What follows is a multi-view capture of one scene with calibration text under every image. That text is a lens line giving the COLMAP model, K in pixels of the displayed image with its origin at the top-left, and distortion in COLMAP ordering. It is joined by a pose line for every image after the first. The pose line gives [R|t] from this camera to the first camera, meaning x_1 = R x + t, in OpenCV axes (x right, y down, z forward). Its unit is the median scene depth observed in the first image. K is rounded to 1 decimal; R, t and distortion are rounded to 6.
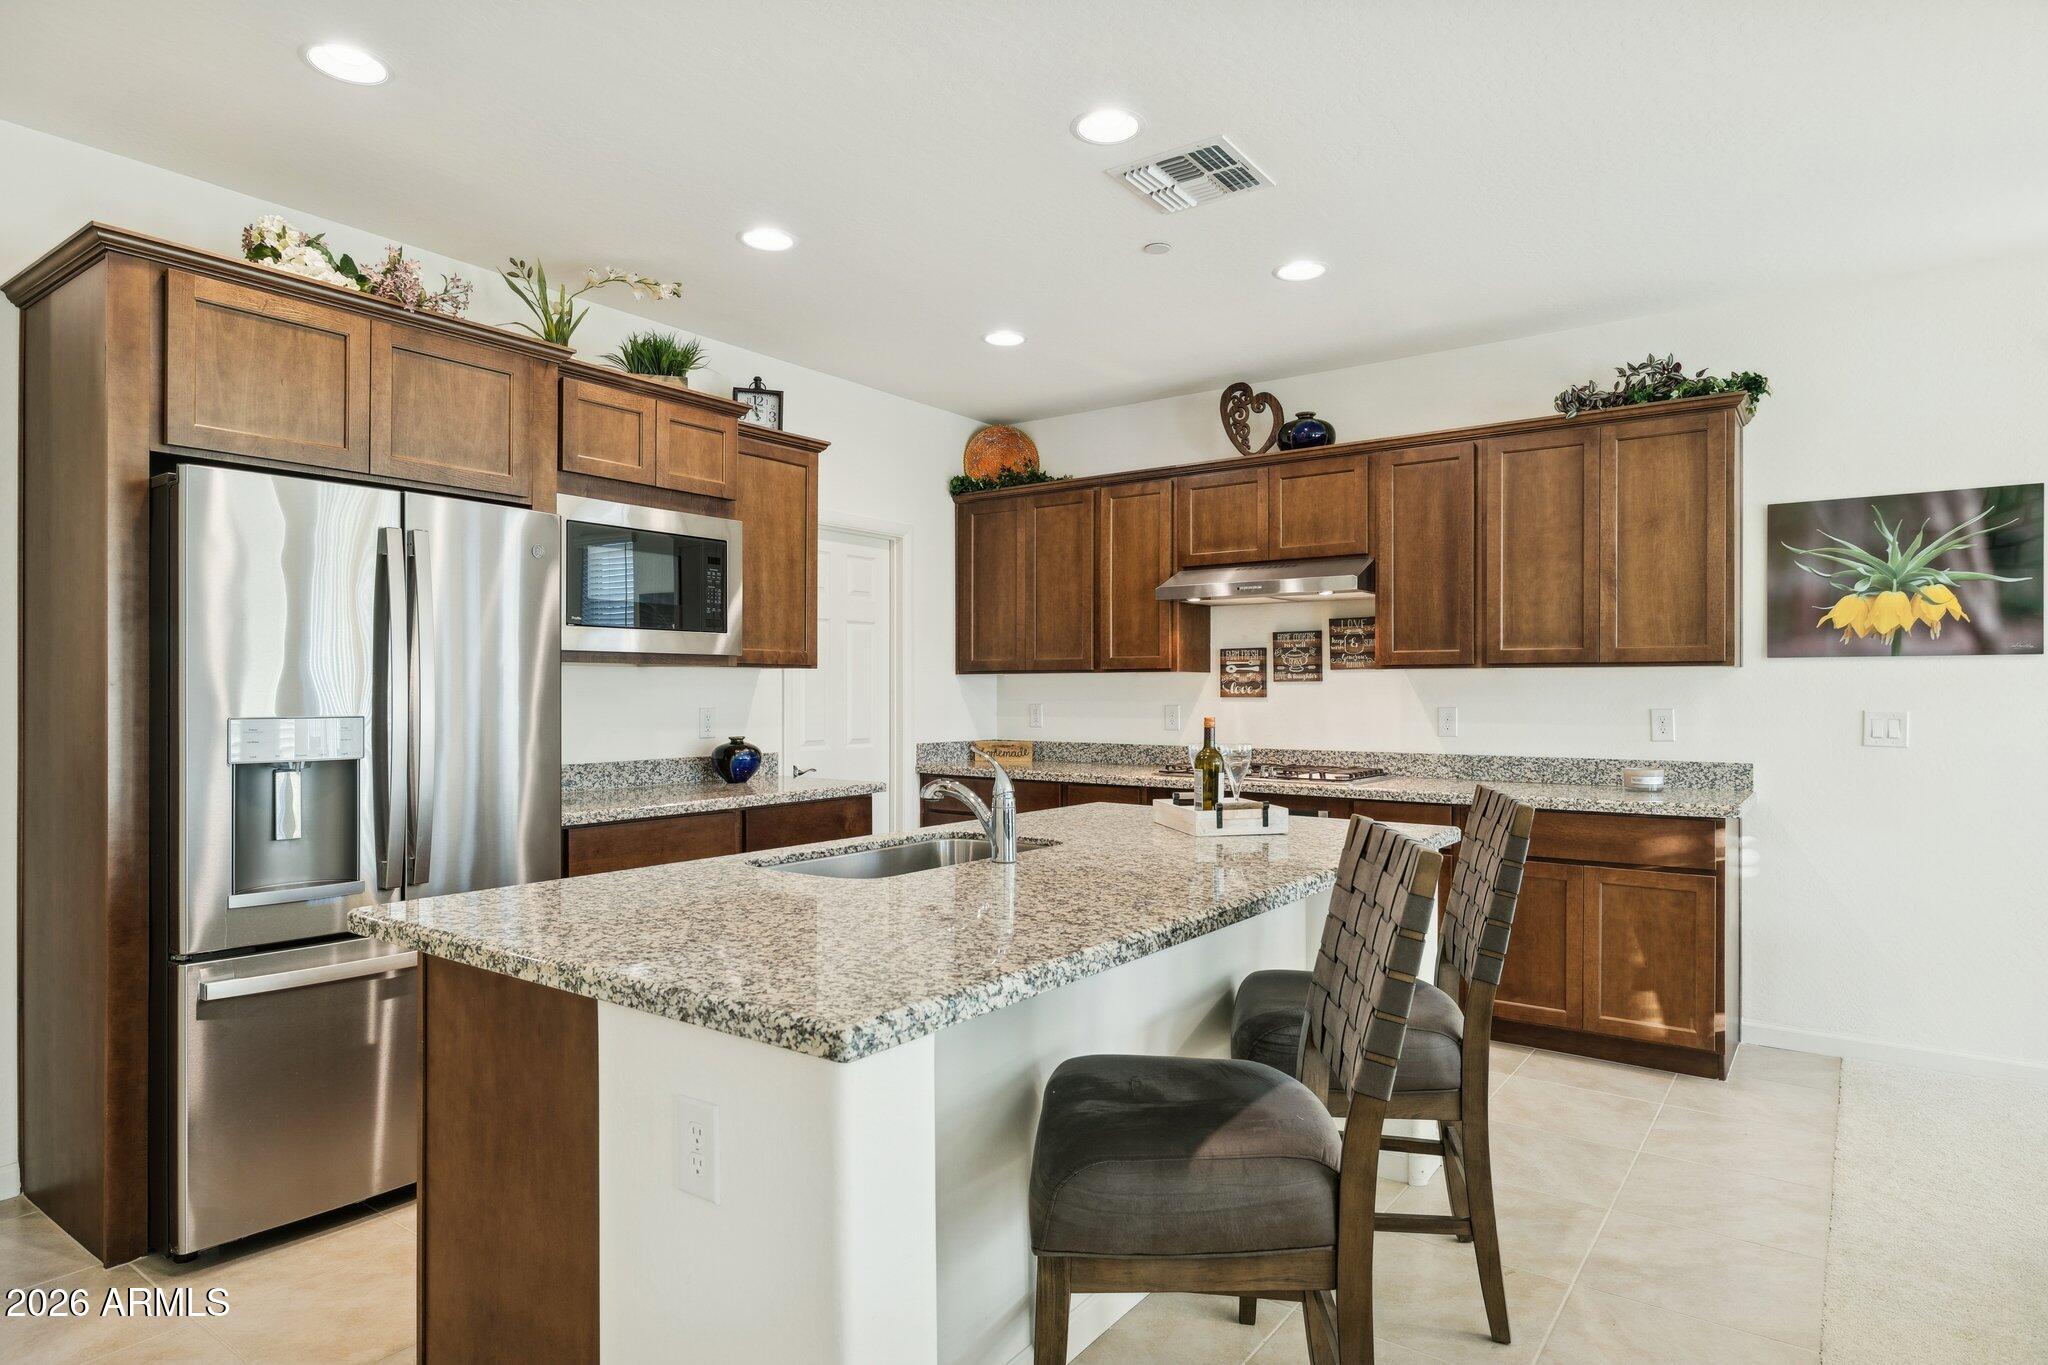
lens RADIAL K [[1159.6, 0, 1023.4], [0, 1159.6, 690.3], [0, 0, 1]] dist [0.006436, 0.001666]
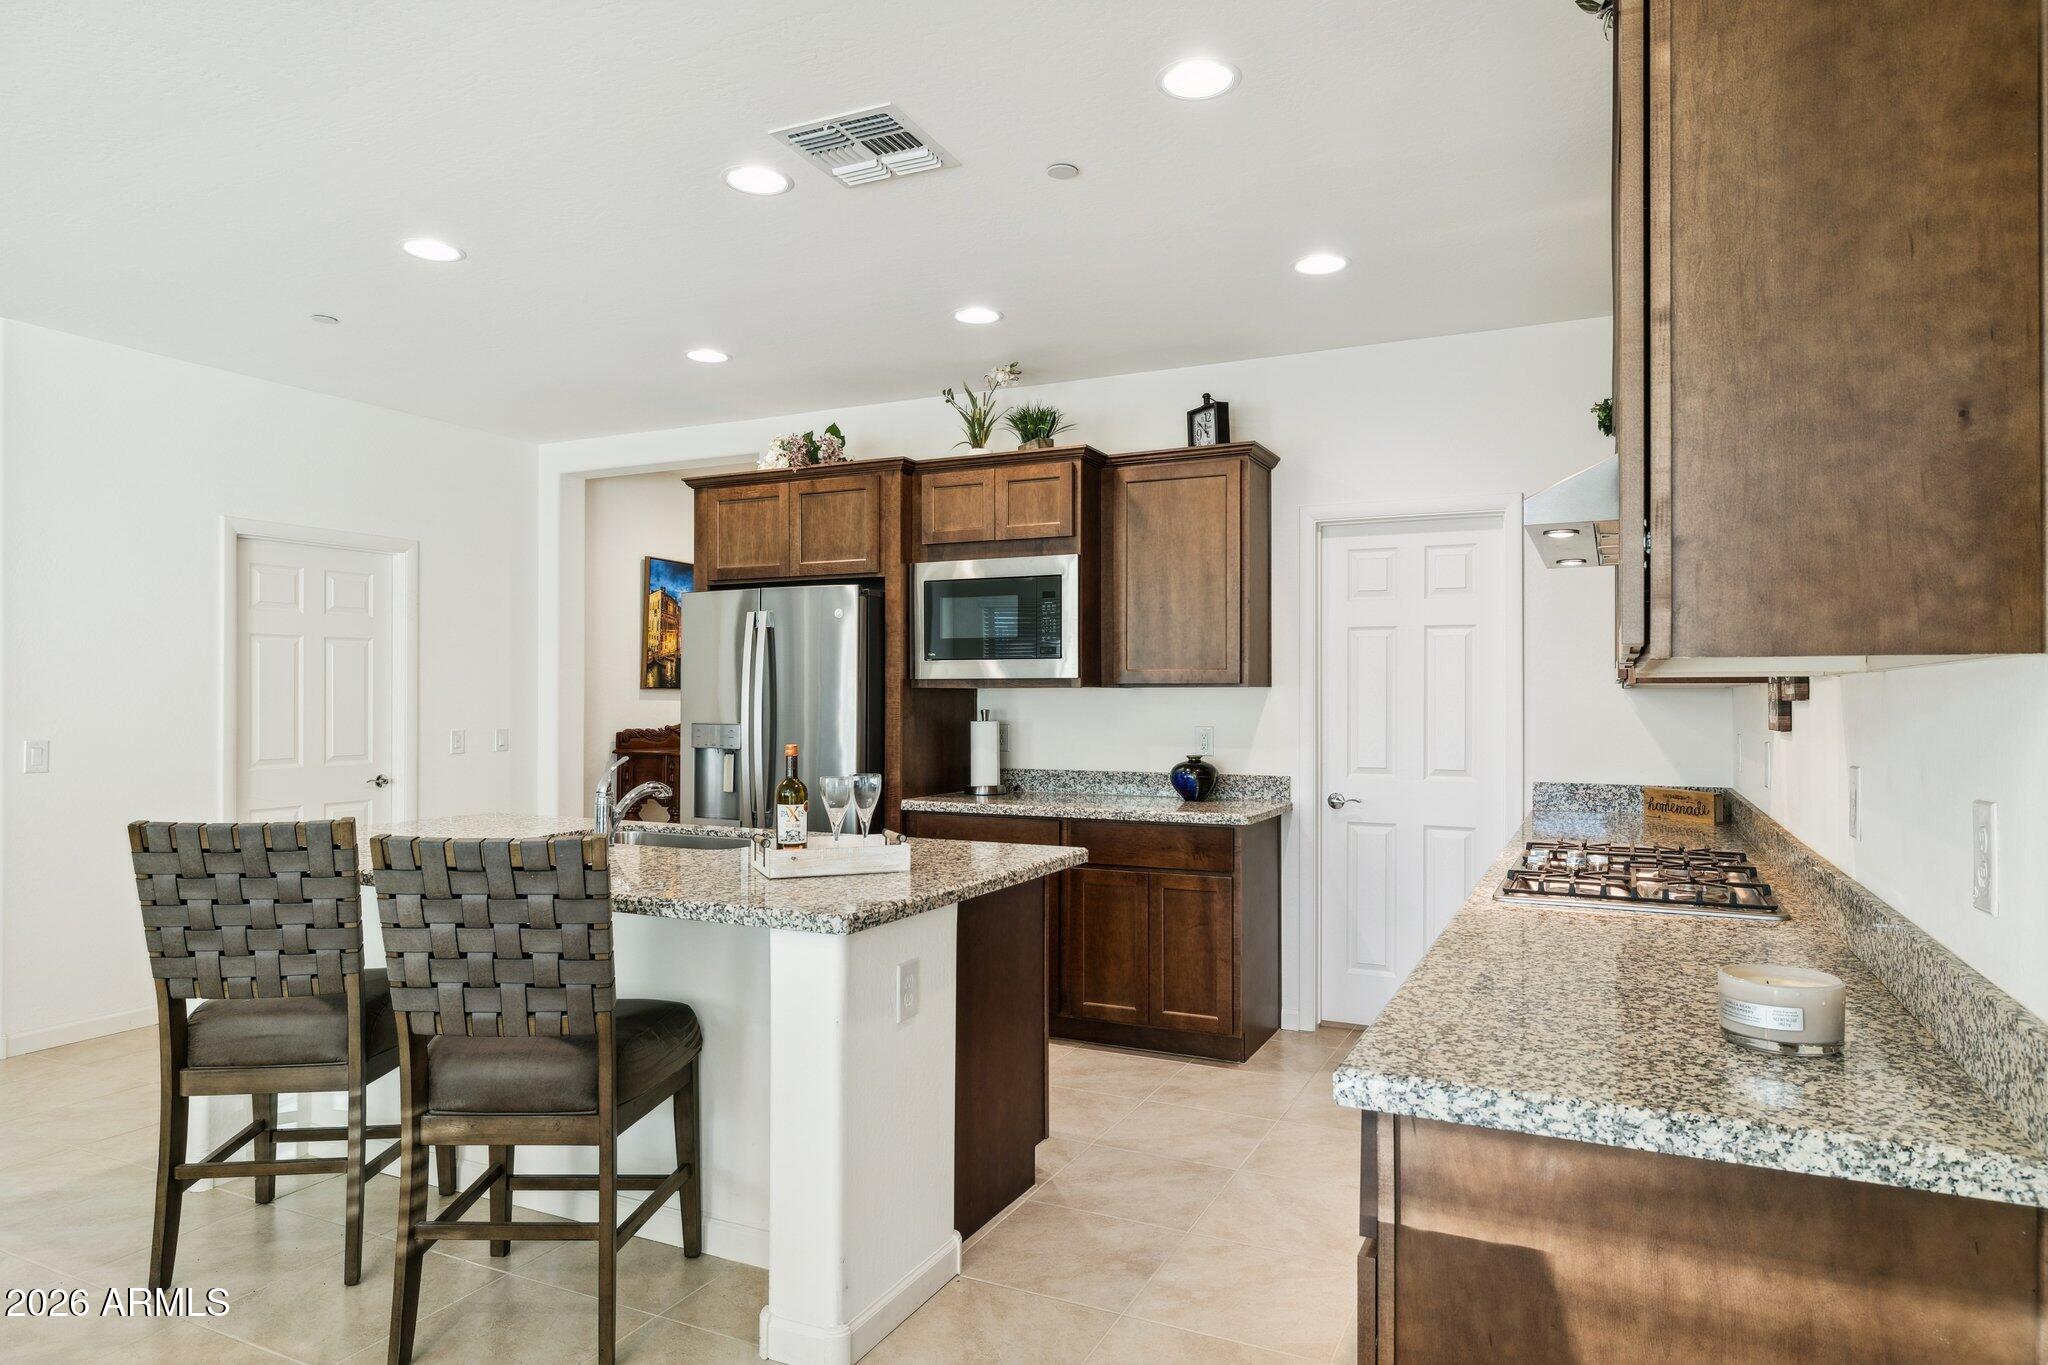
lens RADIAL K [[1209.1, 0, 1027.5], [0, 1209.1, 692.1], [0, 0, 1]] dist [0.003551, 0.000490]
pose [[0.179608, -0.002916, -0.983734, 0.077896], [-0.000282, 0.999995, -0.003016, -0.001210], [0.983738, 0.000819, 0.179606, 0.068104]]
